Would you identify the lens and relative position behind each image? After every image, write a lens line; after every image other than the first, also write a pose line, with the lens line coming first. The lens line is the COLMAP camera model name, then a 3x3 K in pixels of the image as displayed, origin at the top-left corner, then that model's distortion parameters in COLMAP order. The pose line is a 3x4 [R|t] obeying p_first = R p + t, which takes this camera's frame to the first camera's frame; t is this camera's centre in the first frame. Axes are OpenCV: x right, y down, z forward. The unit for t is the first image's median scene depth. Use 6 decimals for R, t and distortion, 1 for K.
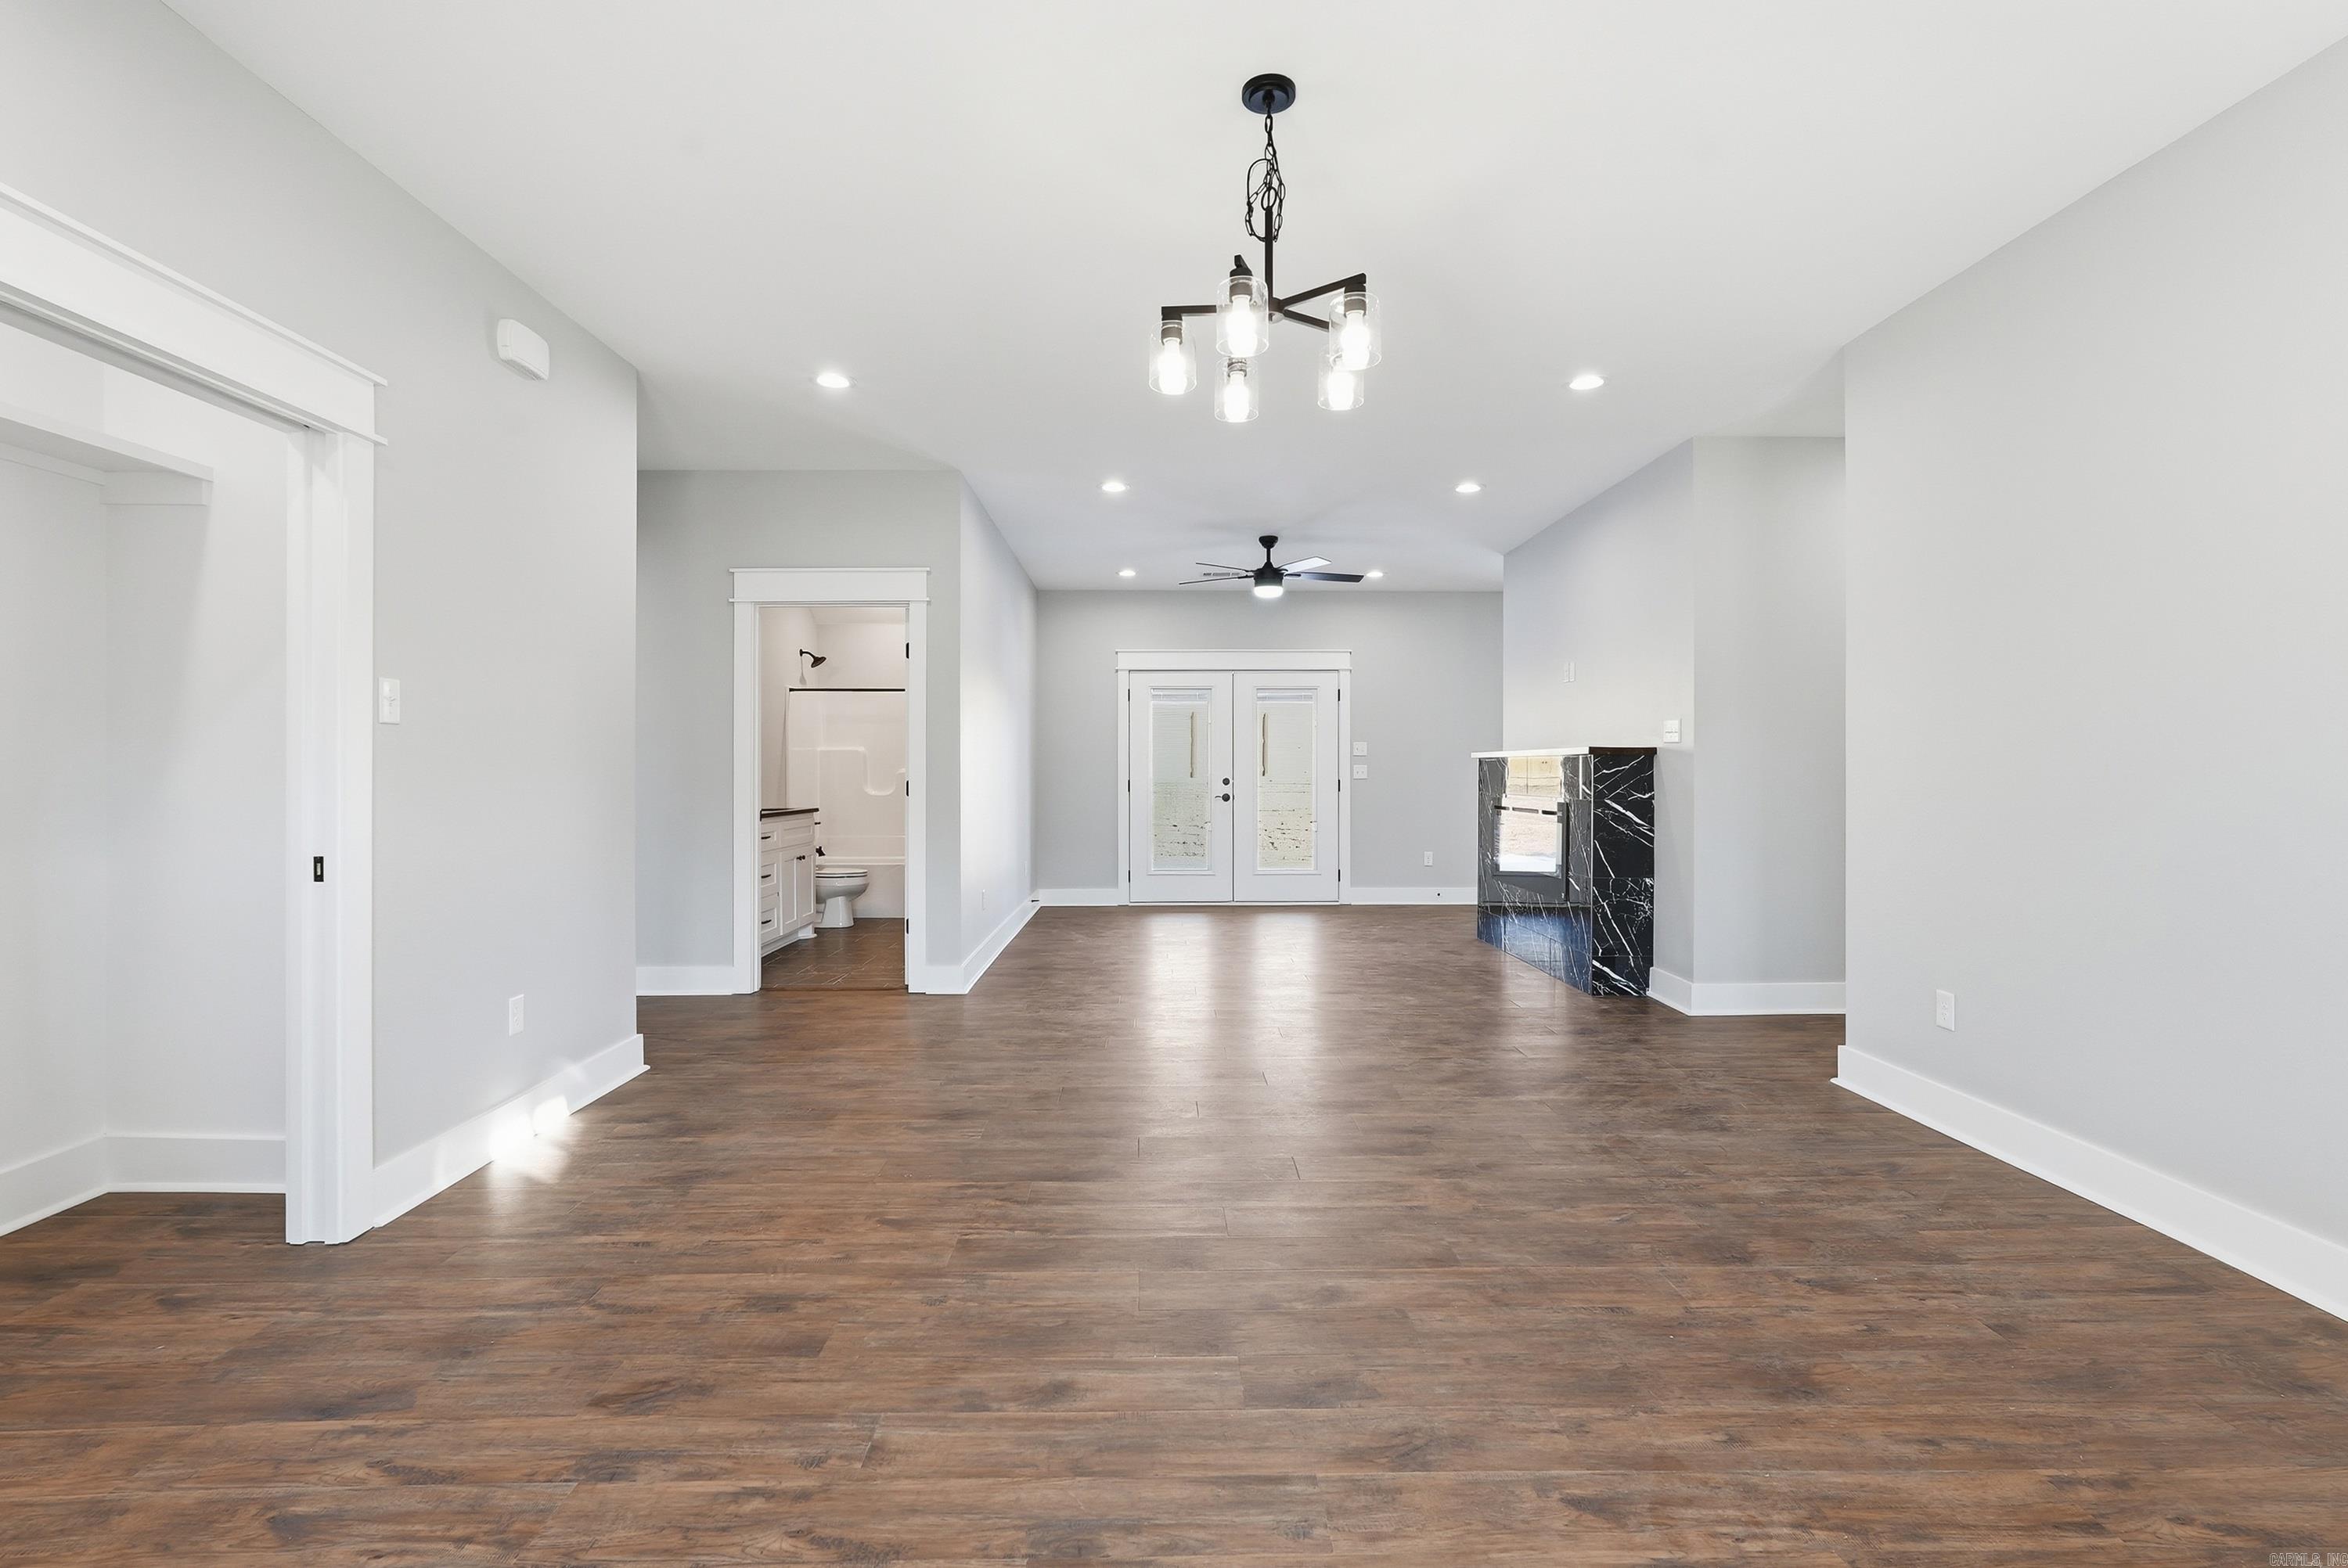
lens RADIAL K [[1048.4, 0, 1168.1], [0, 1048.4, 783.8], [0, 0, 1]] dist [-0.016141, 0.008414]
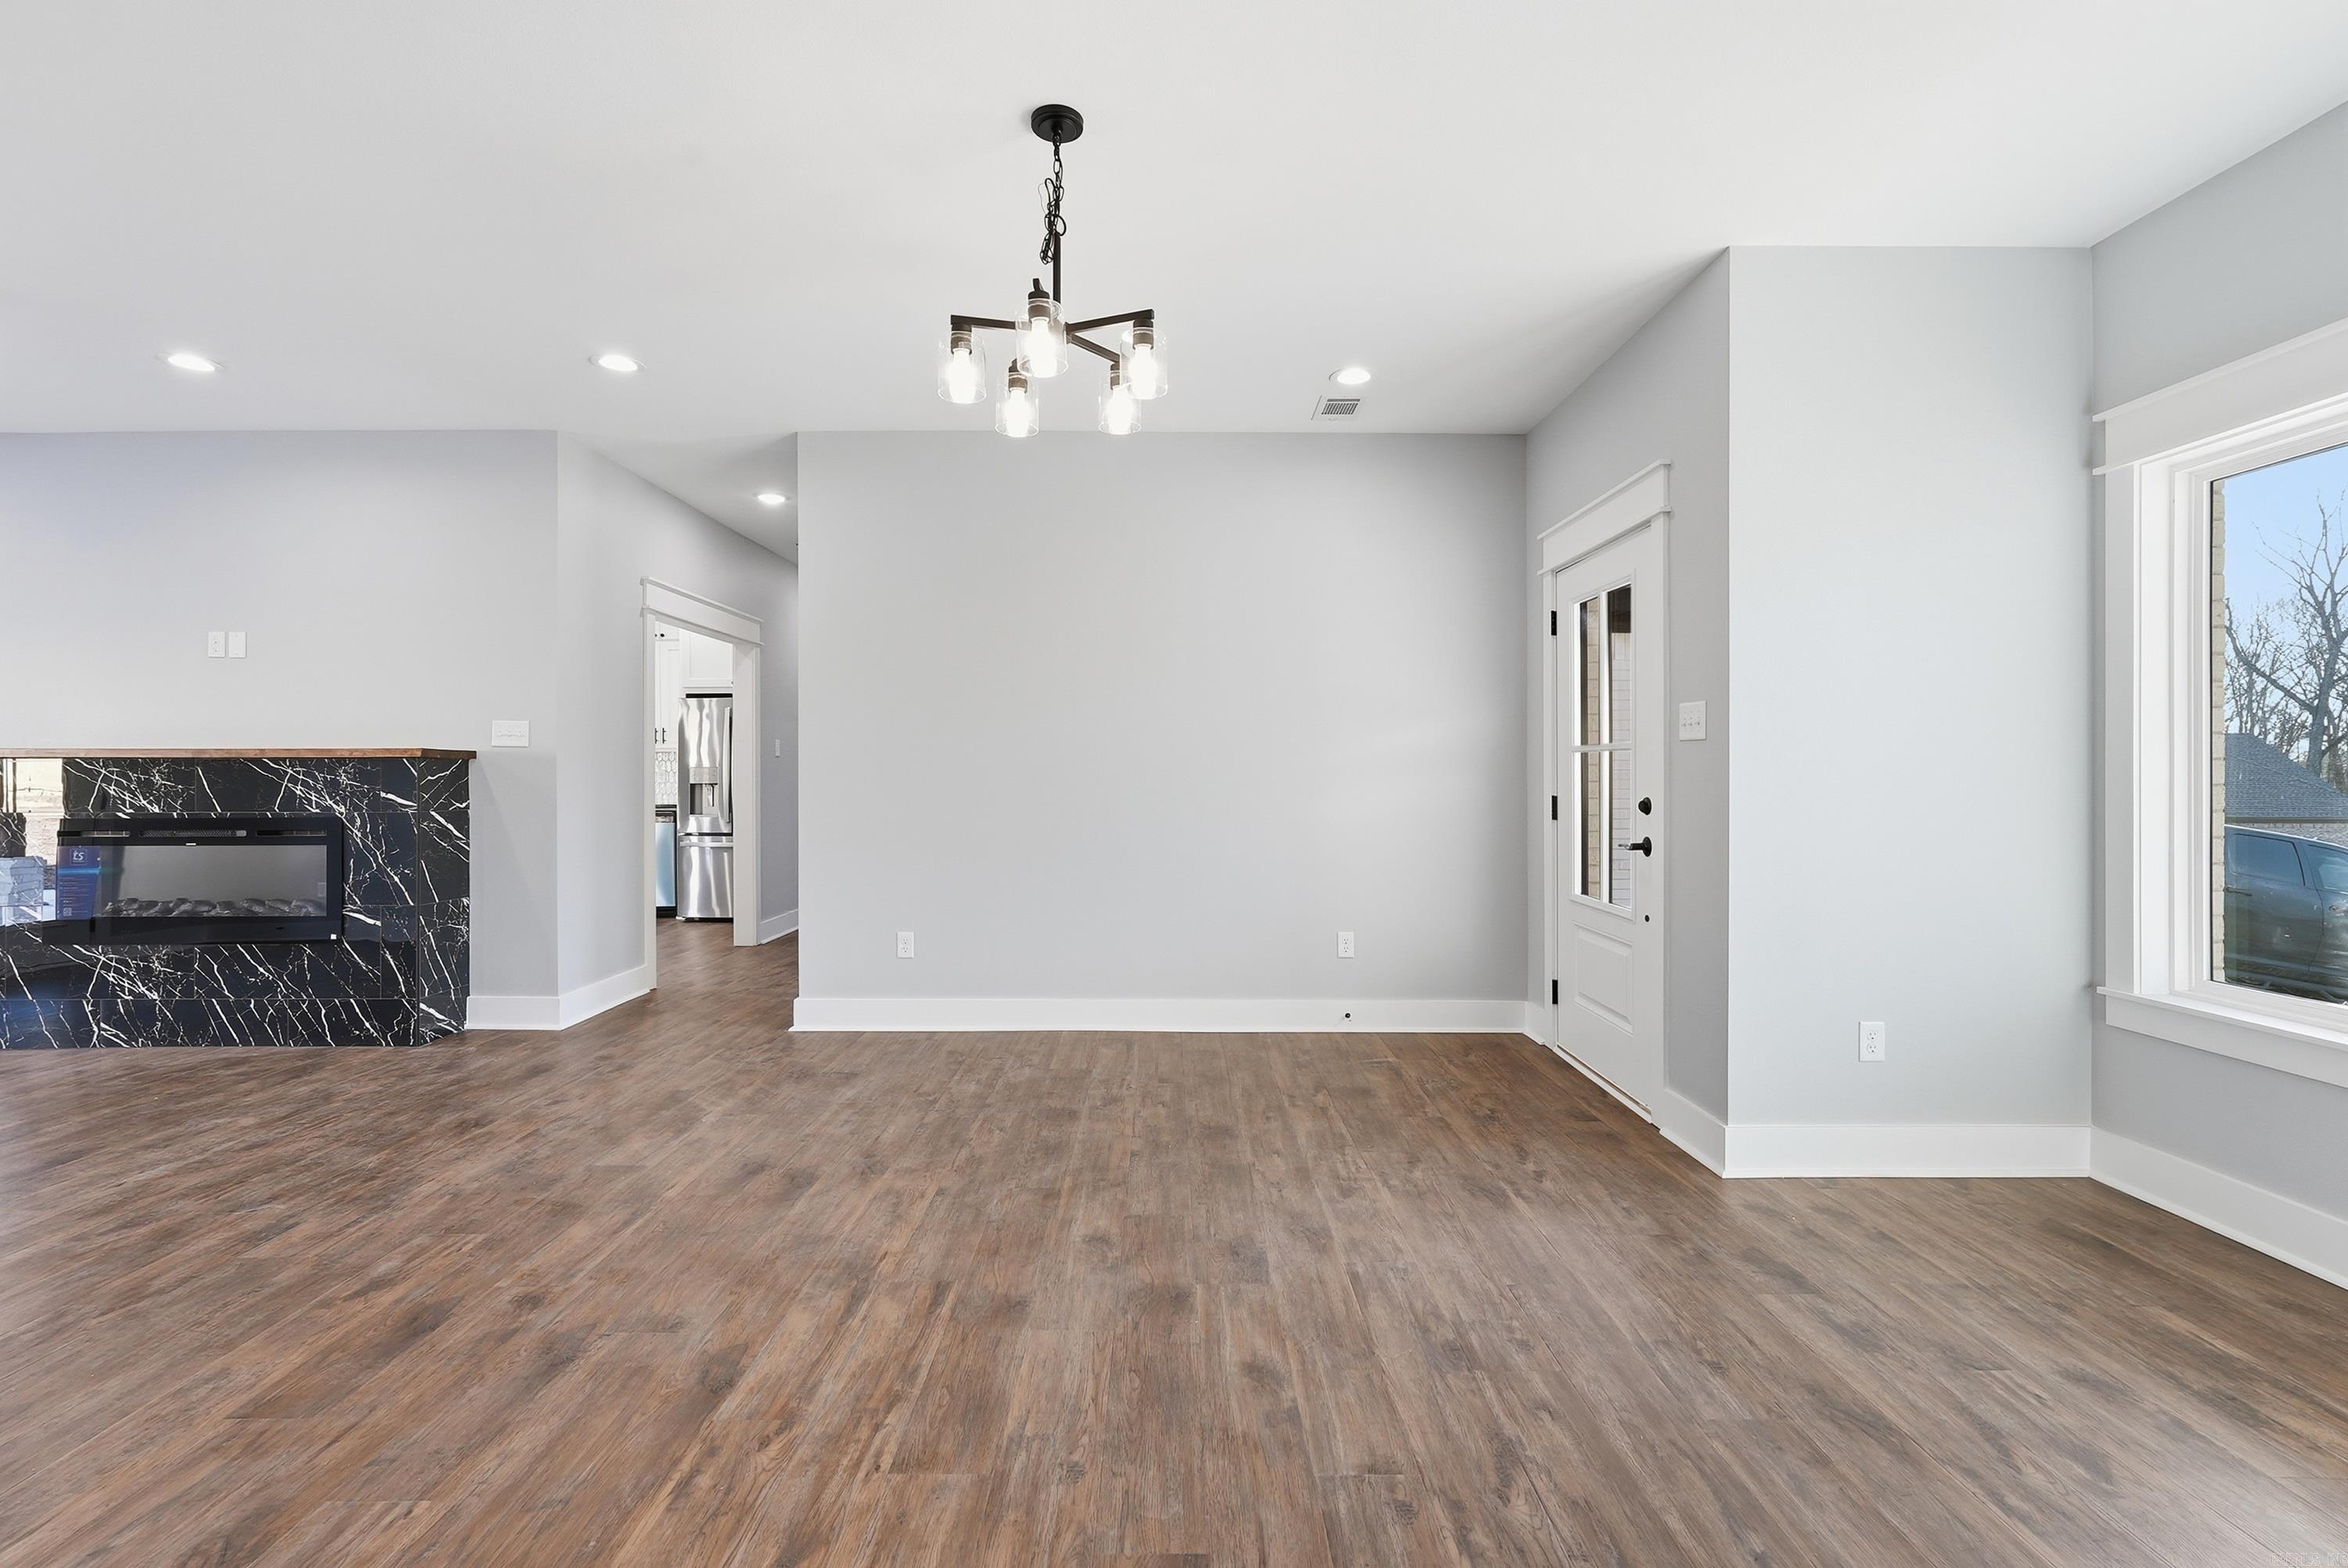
lens RADIAL K [[1048.4, 0, 1173.8], [0, 1048.4, 776.5], [0, 0, 1]] dist [-0.016141, 0.008414]
pose [[0.006609, -0.000324, 0.999978, -0.425855], [0.014028, 0.999902, 0.000231, -0.004305], [-0.999880, 0.014026, 0.006613, 0.396778]]
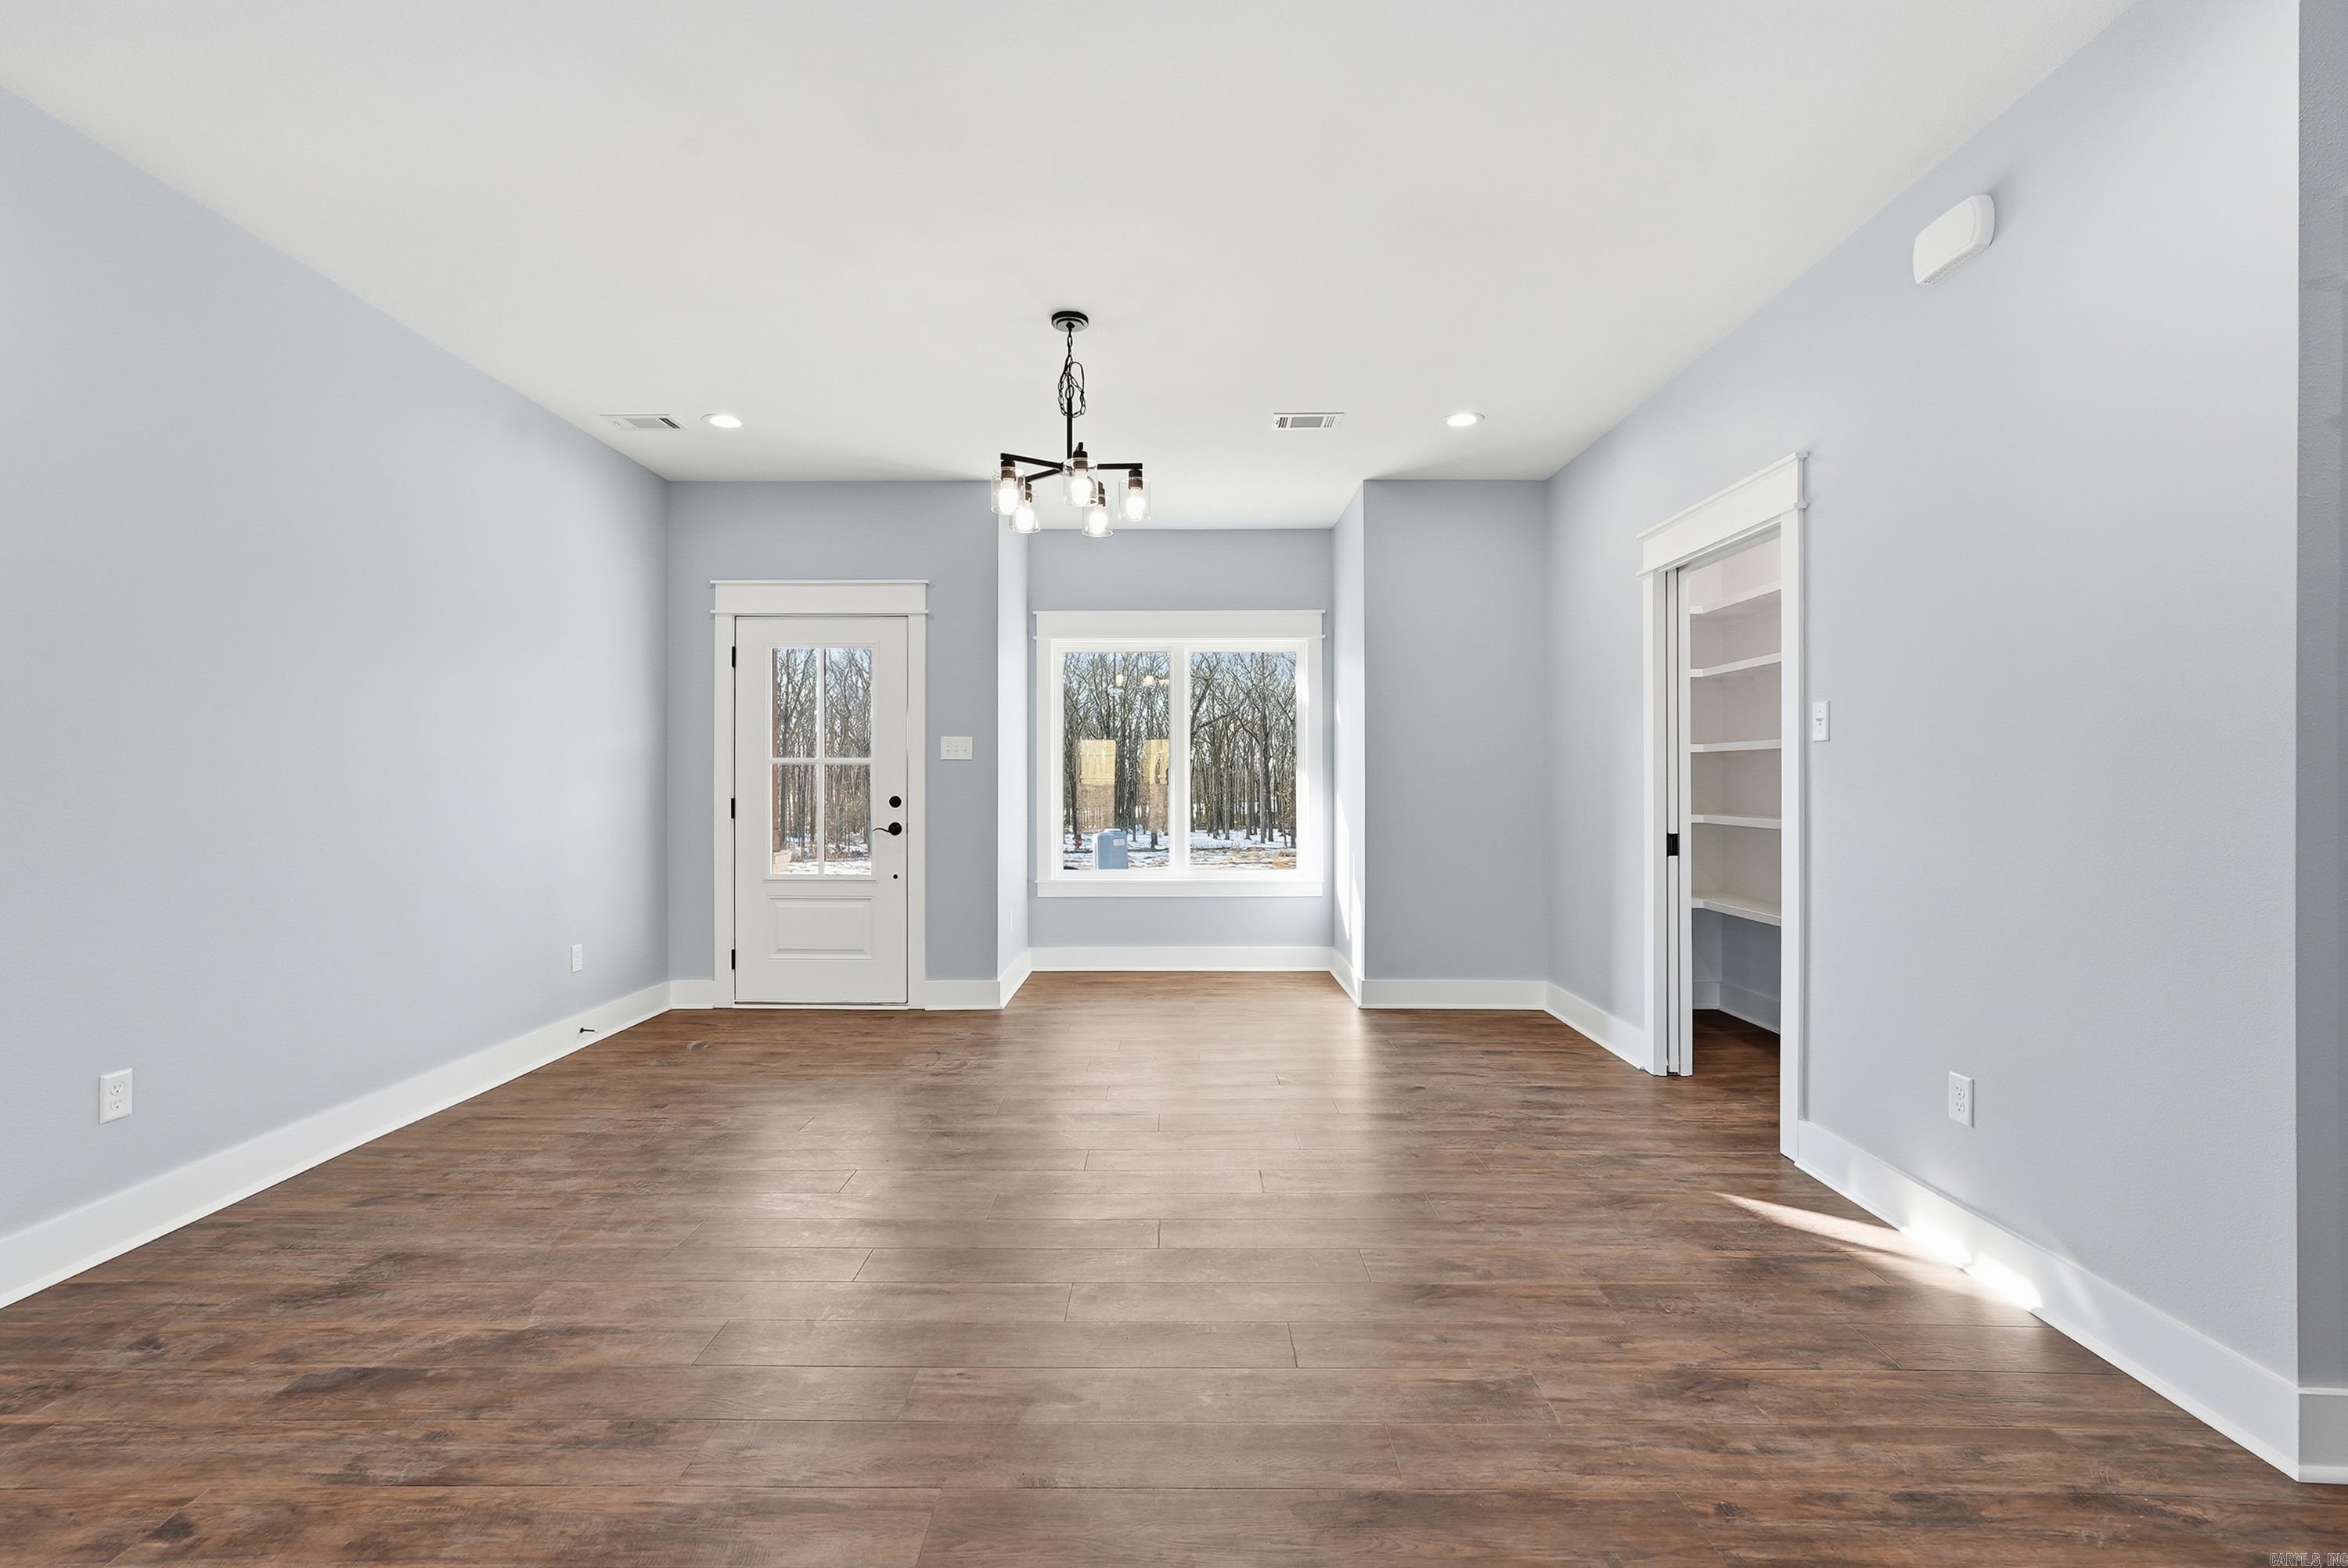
lens RADIAL K [[1048.4, 0, 1178.2], [0, 1048.4, 774.5], [0, 0, 1]] dist [-0.016141, 0.008414]
pose [[-0.999930, 0.000788, 0.011776, -0.032811], [0.000910, 0.999946, 0.010330, -0.017998], [-0.011768, 0.010340, -0.999877, 1.119351]]
